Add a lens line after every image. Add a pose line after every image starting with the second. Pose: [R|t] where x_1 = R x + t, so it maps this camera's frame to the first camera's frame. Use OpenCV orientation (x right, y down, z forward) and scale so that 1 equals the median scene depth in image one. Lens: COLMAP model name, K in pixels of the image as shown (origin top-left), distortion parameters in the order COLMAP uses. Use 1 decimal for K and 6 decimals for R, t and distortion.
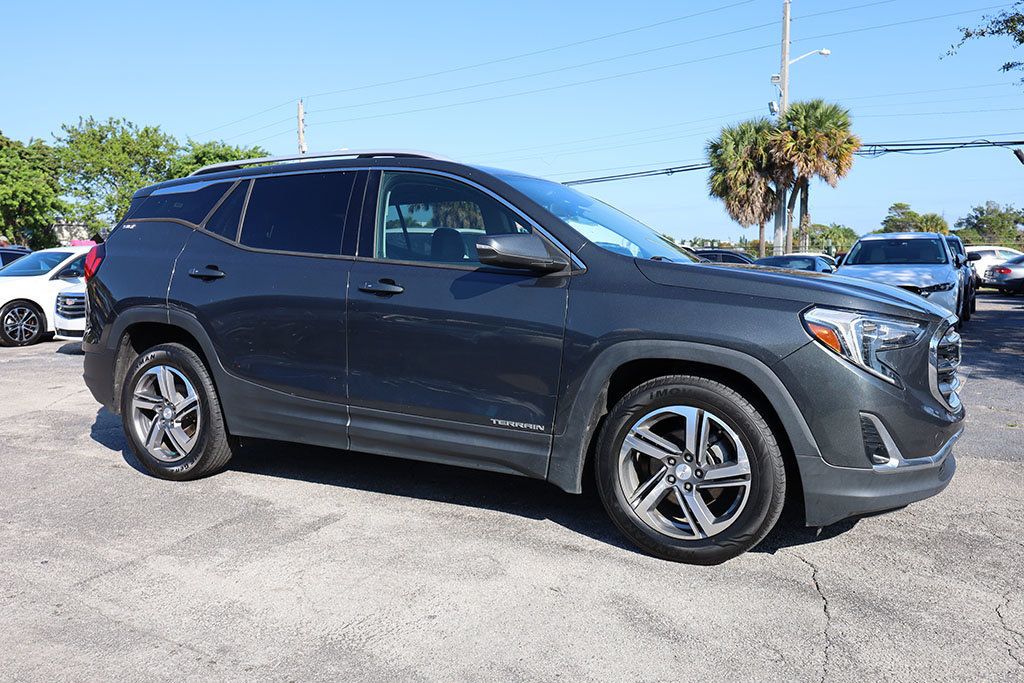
lens RADIAL K [[798.4, 0, 530.8], [0, 798.4, 337.9], [0, 0, 1]] dist [-0.002259, -0.004580]
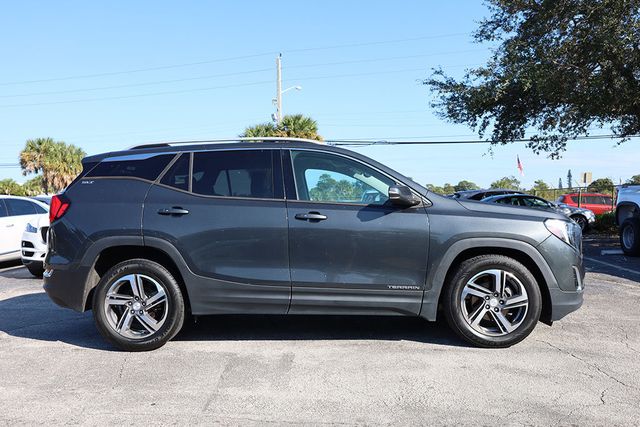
lens RADIAL K [[499.0, 0, 319.1], [0, 499.0, 212.4], [0, 0, 1]] dist [-0.002259, -0.004580]
pose [[0.918016, -0.019324, 0.396072, -0.507654], [0.053341, 0.995752, -0.075052, 0.008299], [-0.392939, 0.090026, 0.915147, -0.003030]]
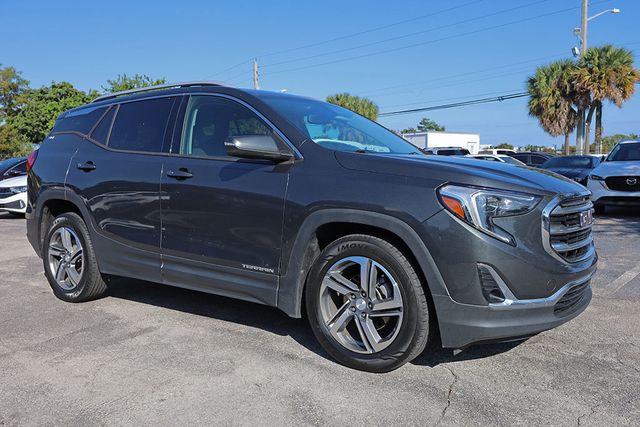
lens RADIAL K [[541.4, 0, 328.6], [0, 541.4, 204.8], [0, 0, 1]] dist [0.001878, -0.006938]
pose [[0.989302, 0.001751, -0.145874, 0.194289], [-0.004658, 0.999797, -0.019589, 0.010134], [0.145811, 0.020059, 0.989109, 0.043738]]
